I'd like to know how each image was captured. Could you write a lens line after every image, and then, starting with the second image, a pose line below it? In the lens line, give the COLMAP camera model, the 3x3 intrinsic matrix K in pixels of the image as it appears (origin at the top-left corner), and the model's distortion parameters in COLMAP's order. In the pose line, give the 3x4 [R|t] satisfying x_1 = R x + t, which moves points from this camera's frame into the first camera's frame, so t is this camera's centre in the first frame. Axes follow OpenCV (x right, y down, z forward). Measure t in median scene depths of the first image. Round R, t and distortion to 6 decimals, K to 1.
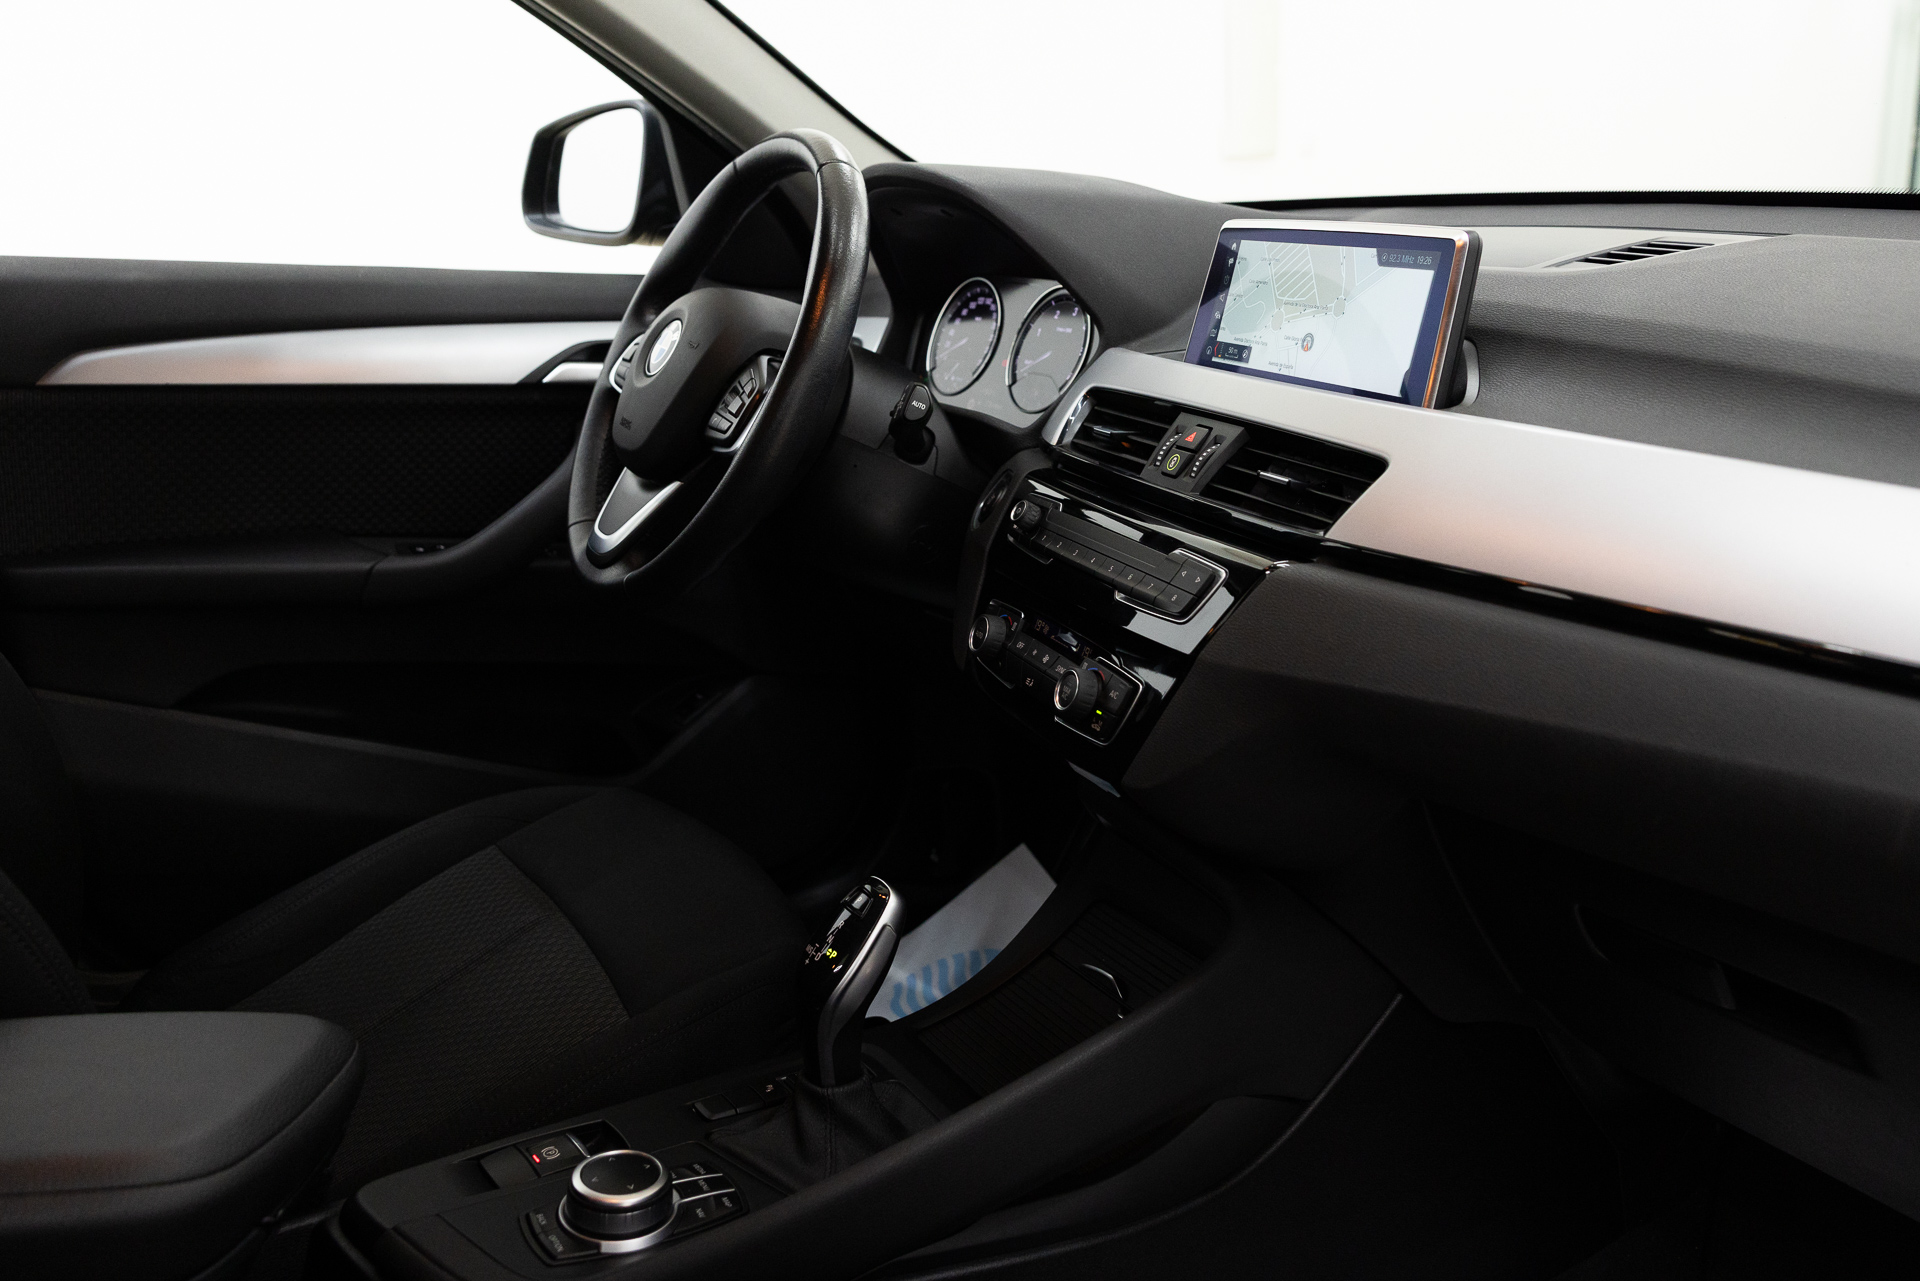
lens RADIAL K [[1608.4, 0, 1004.8], [0, 1608.4, 526.9], [0, 0, 1]] dist [-0.000618, 0.011647]
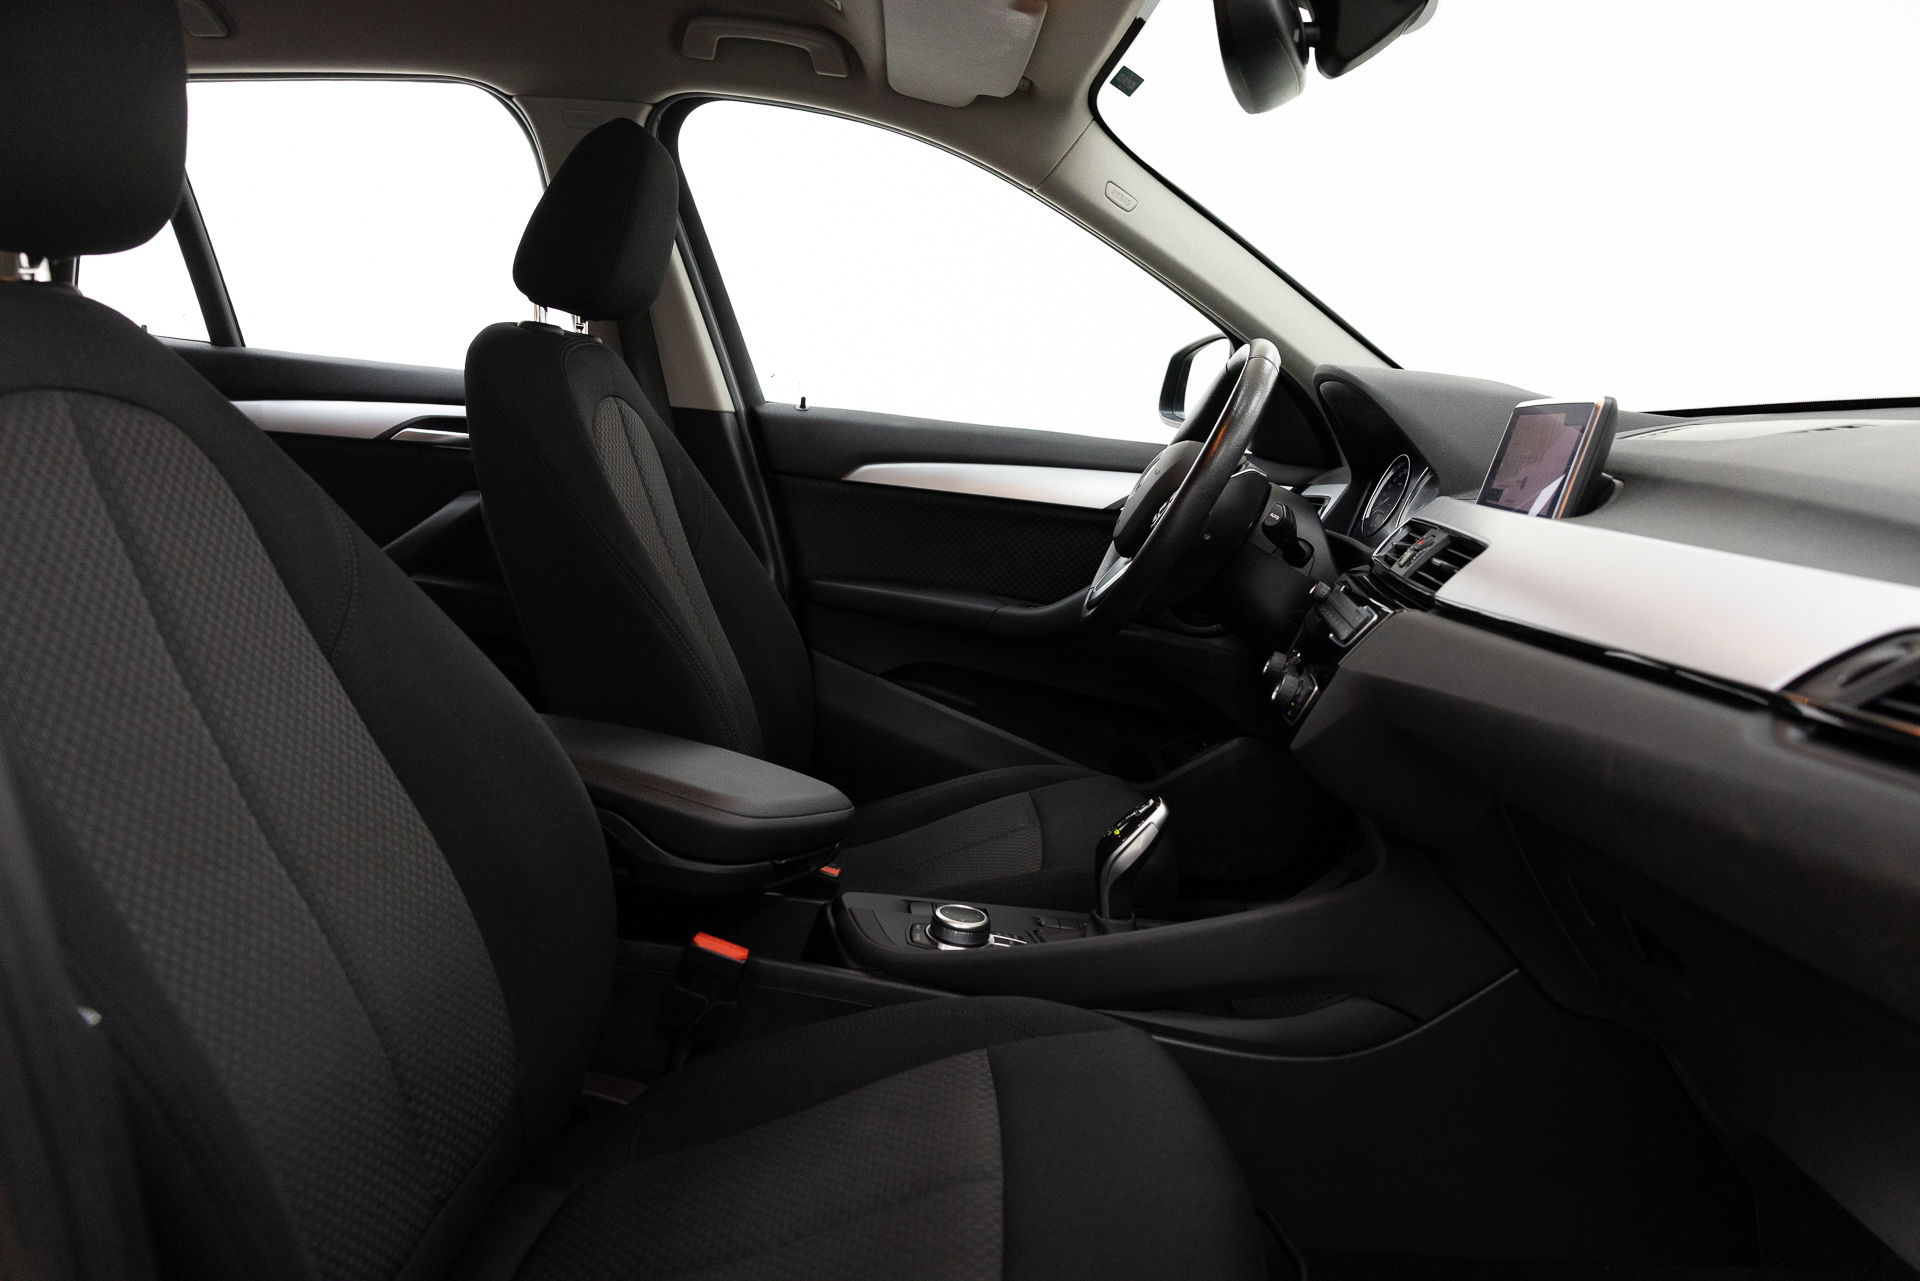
lens RADIAL K [[1325.5, 0, 960.0], [0, 1325.5, 640.5], [0, 0, 1]] dist [-0.003045, 0.000124]
pose [[0.836936, 0.131262, -0.531327, 0.361945], [-0.163883, 0.986374, -0.014466, 0.101262], [0.522188, 0.099183, 0.847043, -0.177653]]
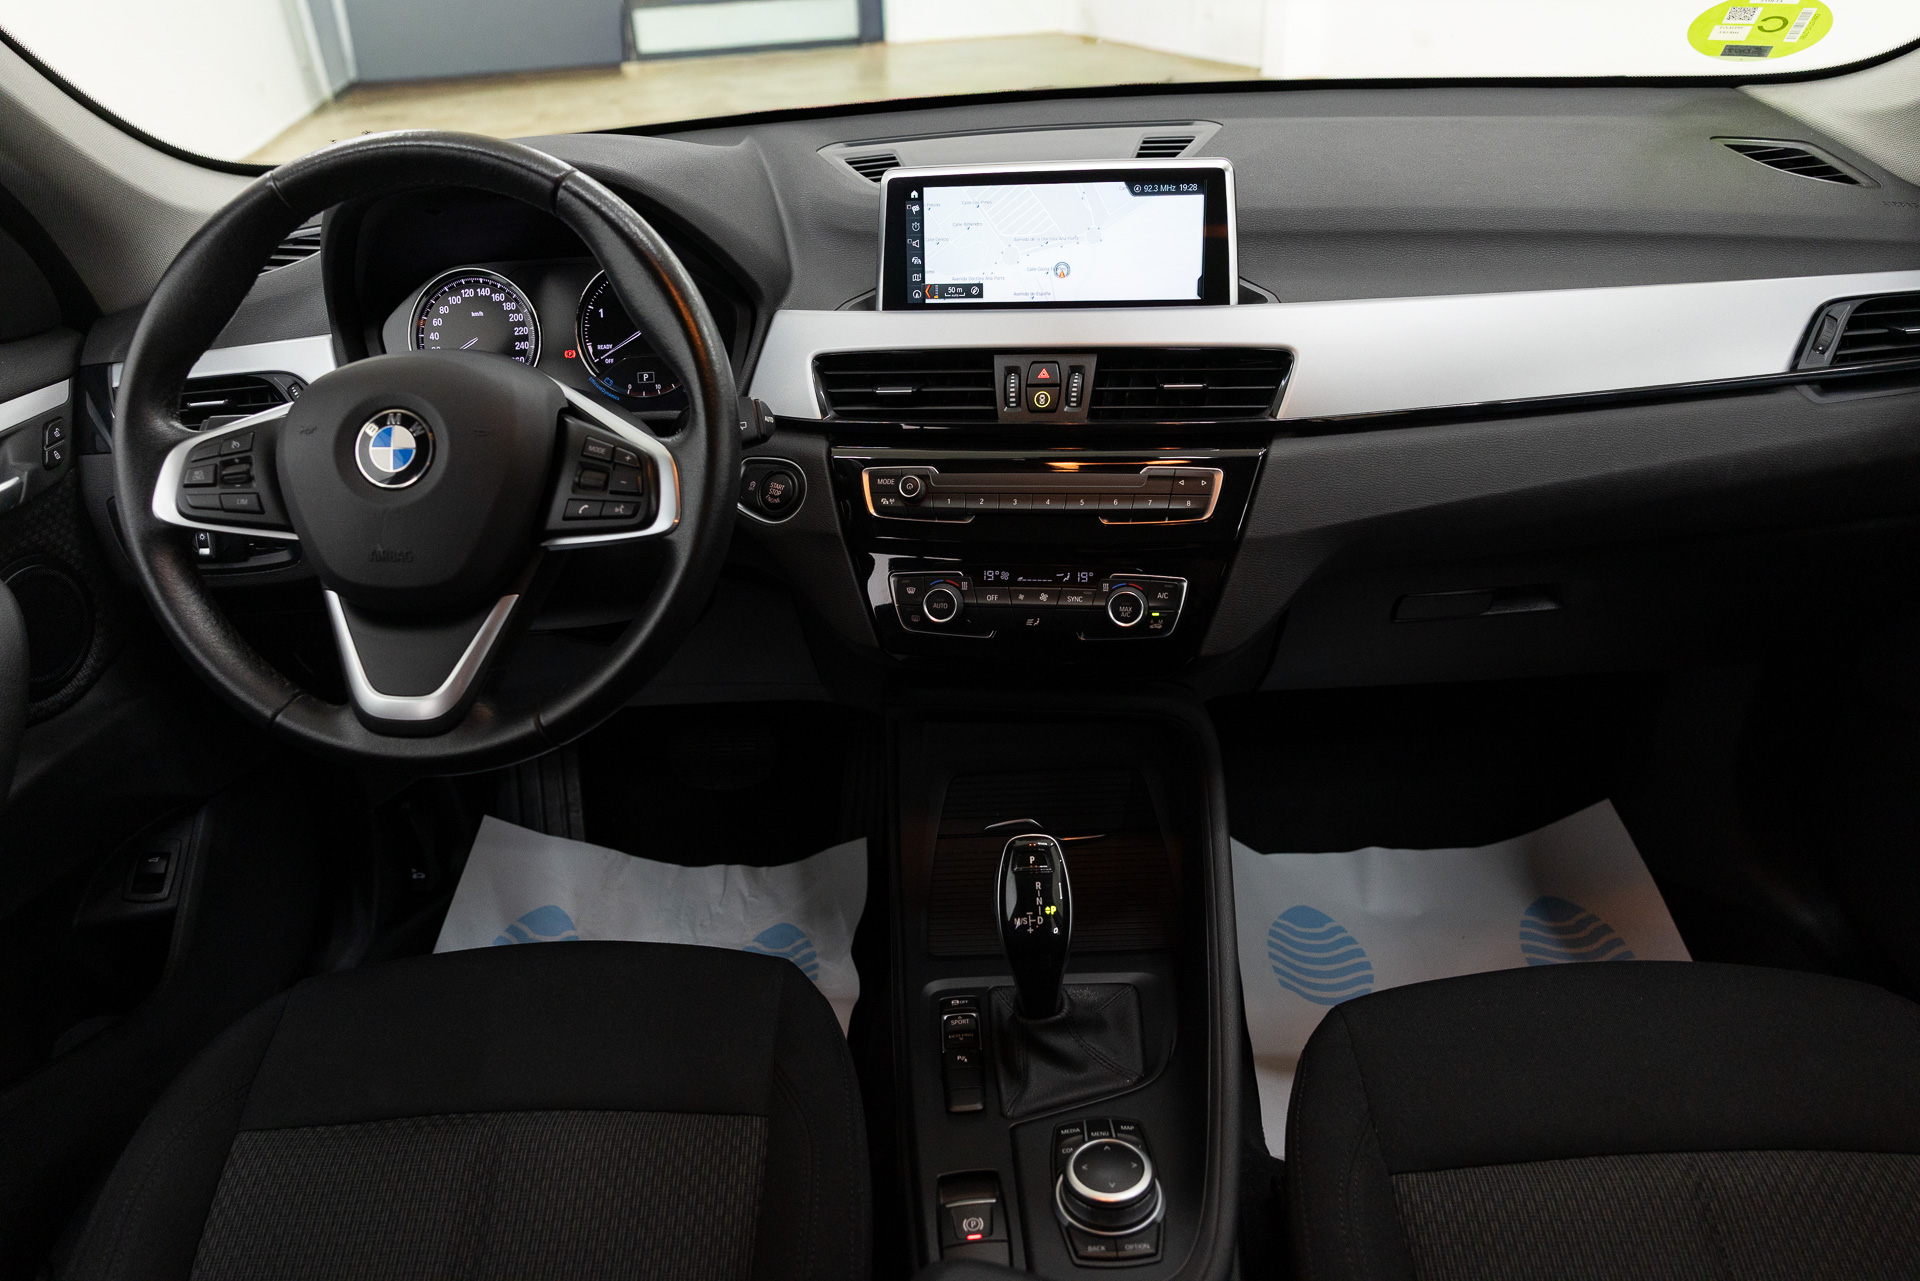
lens RADIAL K [[1325.5, 0, 960.0], [0, 1325.5, 640.5], [0, 0, 1]] dist [-0.003045, 0.000124]
pose [[0.547880, -0.415514, 0.726068, -0.611650], [0.227889, 0.909232, 0.348373, -0.201346], [-0.804918, -0.025404, 0.592841, 0.421309]]
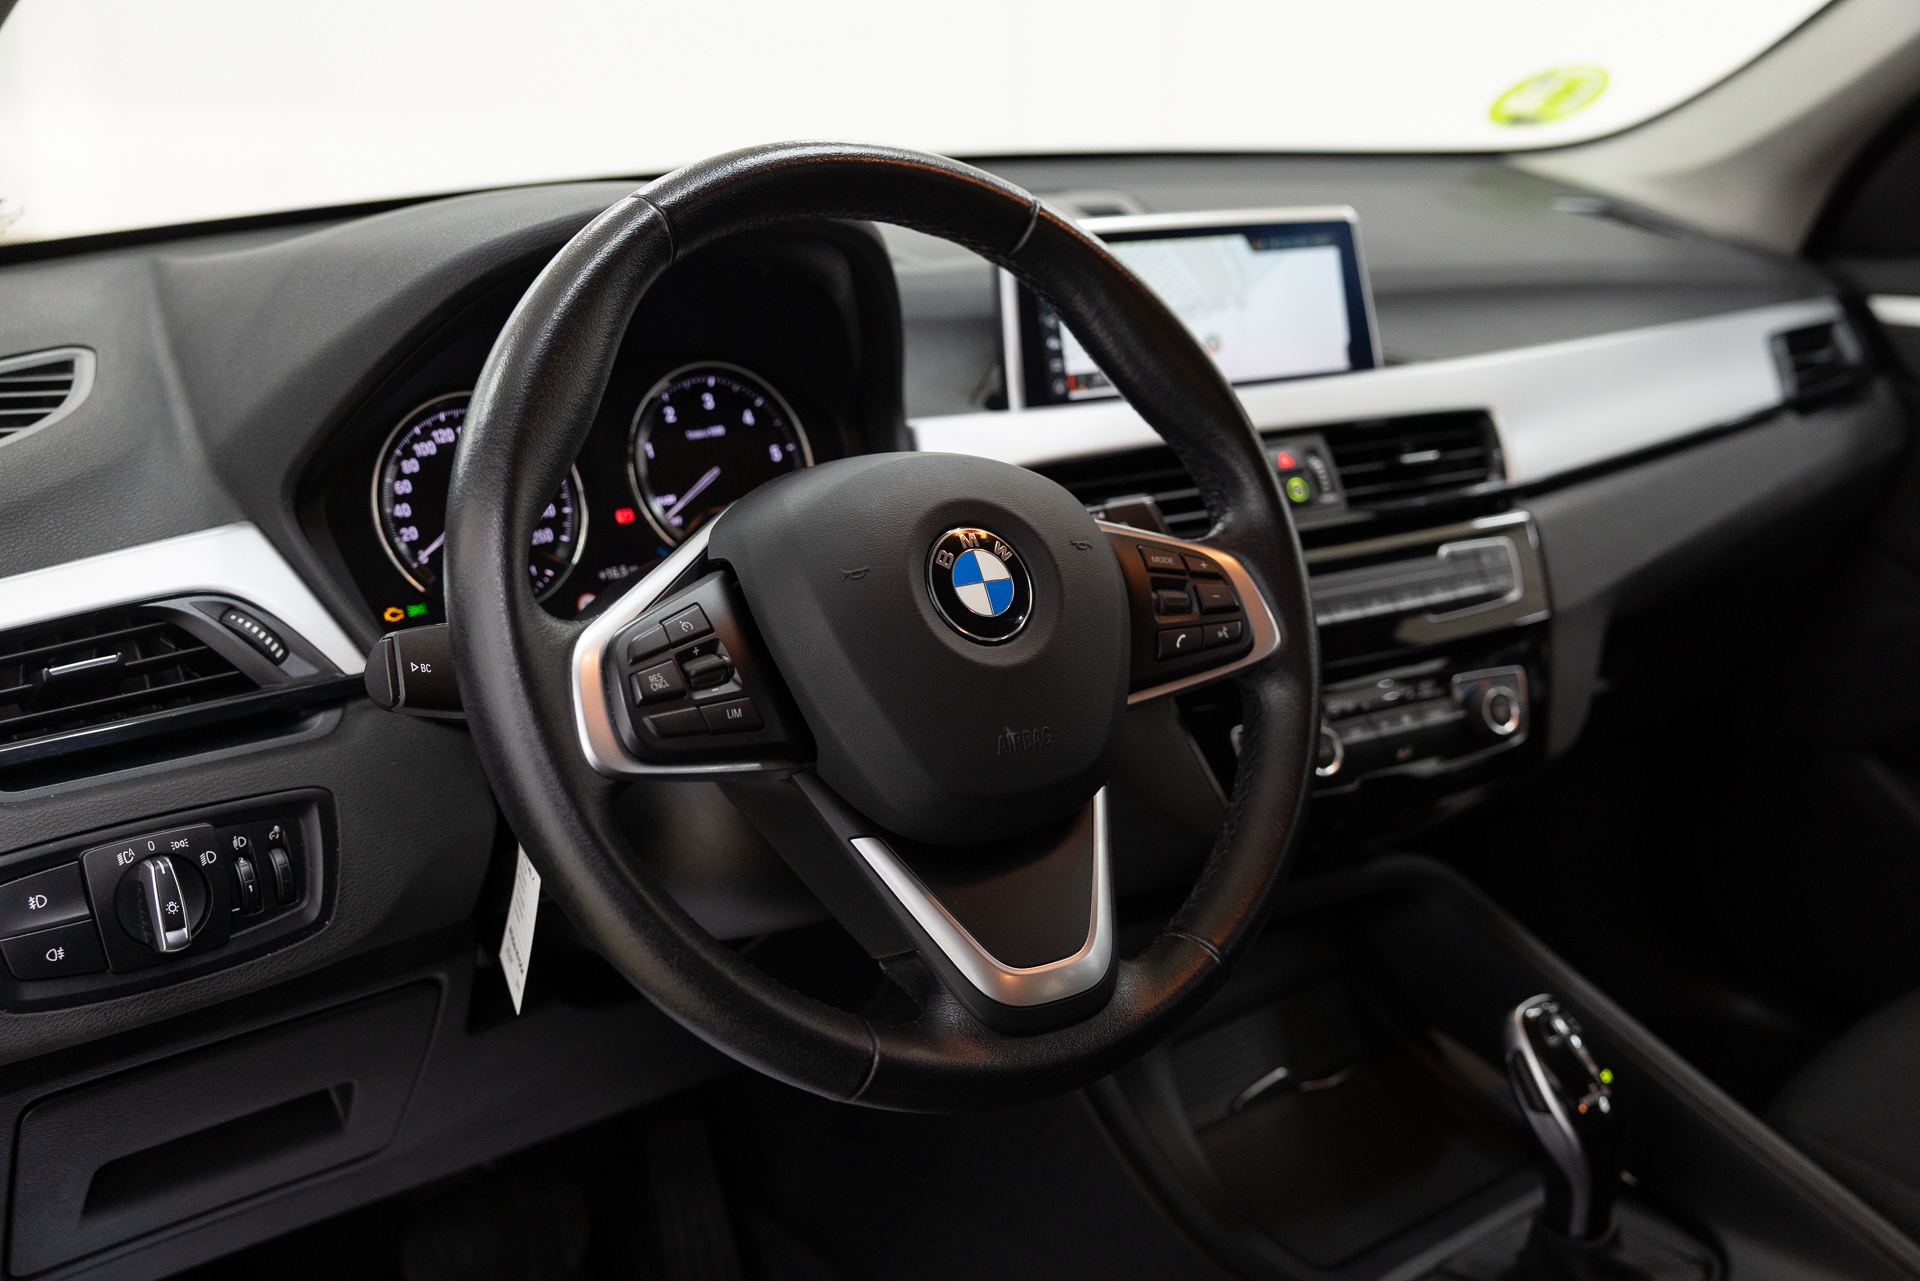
lens RADIAL K [[2121.4, 0, 1003.4], [0, 2121.4, 643.2], [0, 0, 1]] dist [-0.000550, 0.011687]
pose [[-0.133913, -0.278088, 0.951175, -0.924379], [0.209511, 0.930180, 0.301447, -0.316283], [-0.968593, 0.239649, -0.066301, 1.115024]]
